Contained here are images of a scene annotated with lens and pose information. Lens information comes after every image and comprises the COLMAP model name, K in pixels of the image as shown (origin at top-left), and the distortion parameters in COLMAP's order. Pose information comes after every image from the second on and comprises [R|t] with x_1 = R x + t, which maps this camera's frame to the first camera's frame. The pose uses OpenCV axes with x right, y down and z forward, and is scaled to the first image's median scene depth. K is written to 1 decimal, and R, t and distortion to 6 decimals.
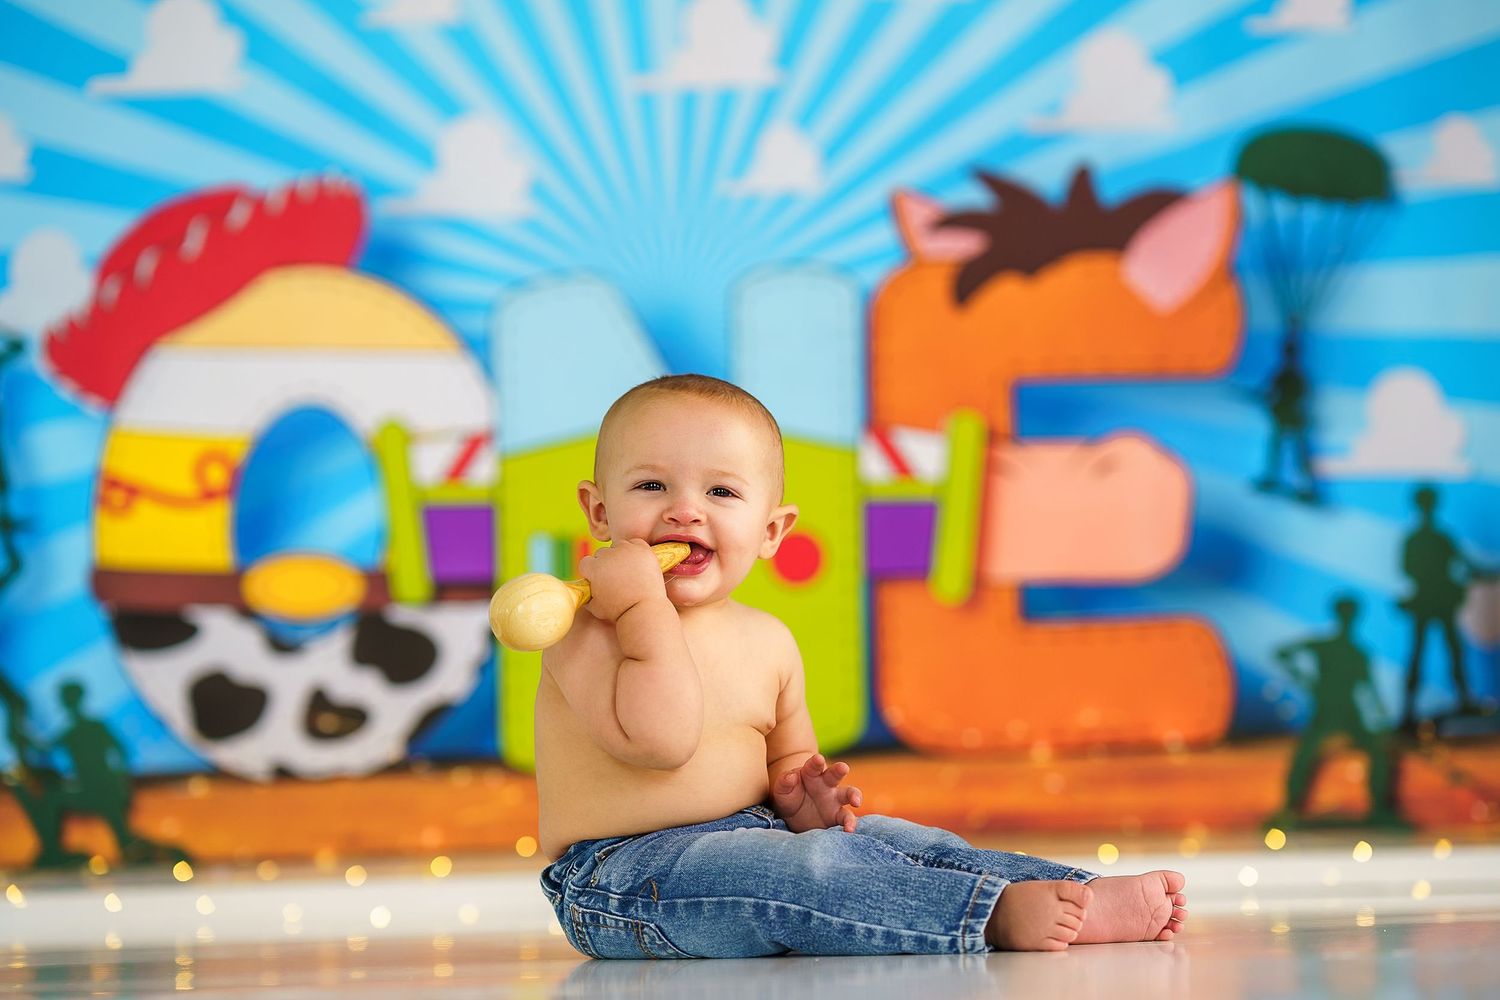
lens RADIAL K [[3672.6, 0, 783.2], [0, 3672.6, 485.0], [0, 0, 1]] dist [0.144713, 0.000000]
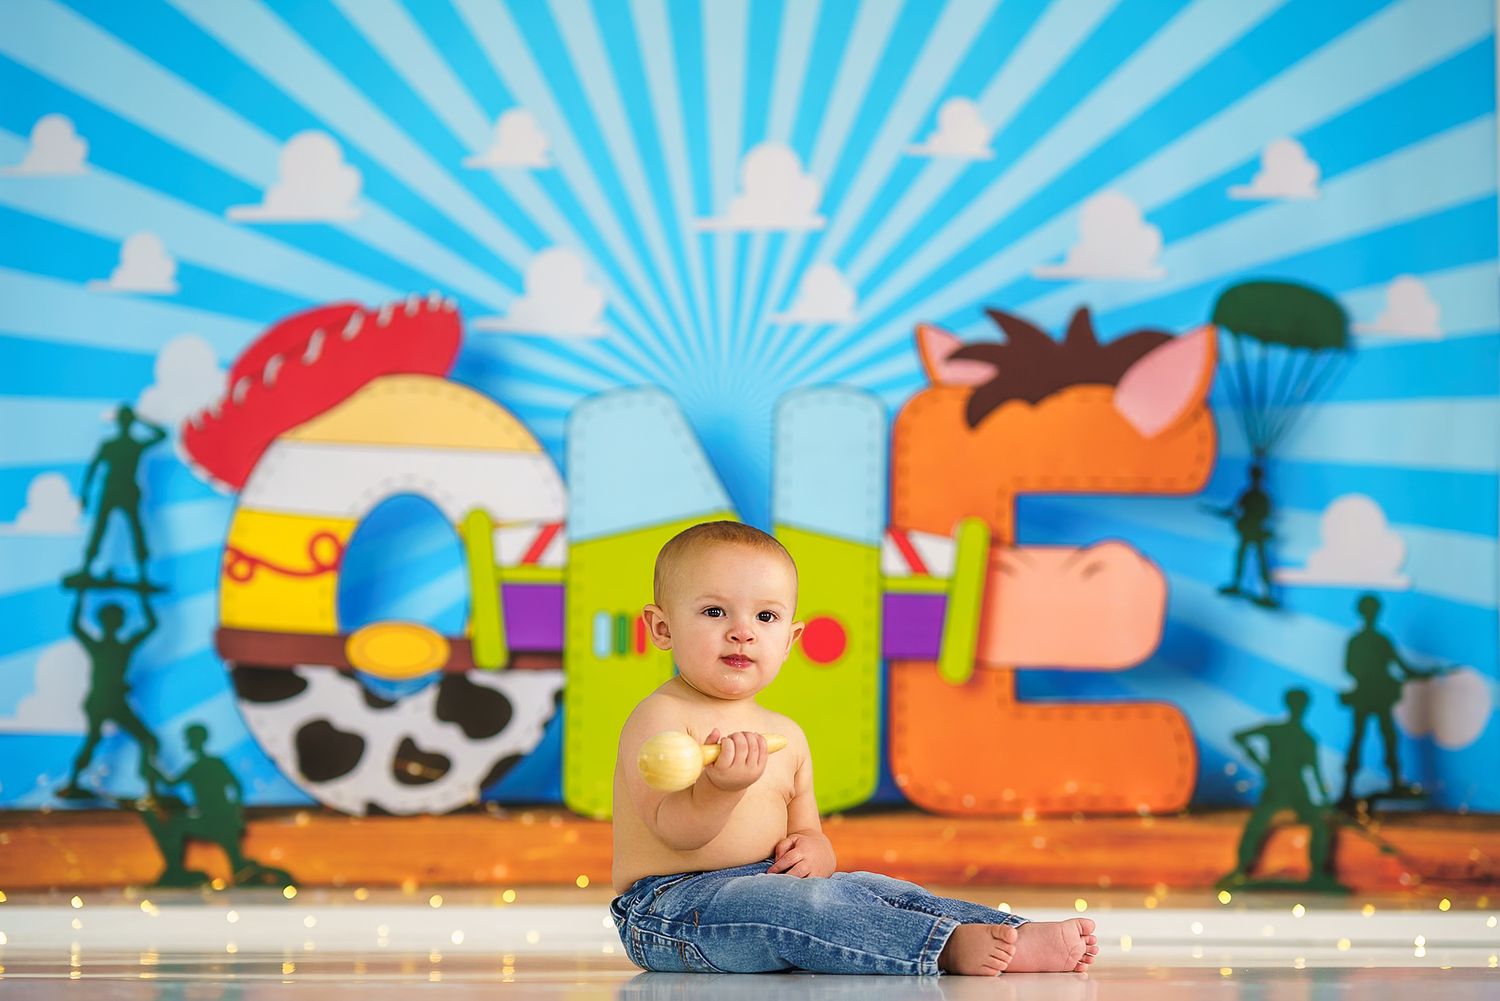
lens RADIAL K [[3672.6, 0, 767.5], [0, 3672.6, 523.6], [0, 0, 1]] dist [0.144713, 0.000000]
pose [[0.999314, 0.033021, -0.016789, 0.004278], [-0.033030, 0.999454, -0.000287, -0.015826], [0.016770, 0.000841, 0.999859, -0.157406]]
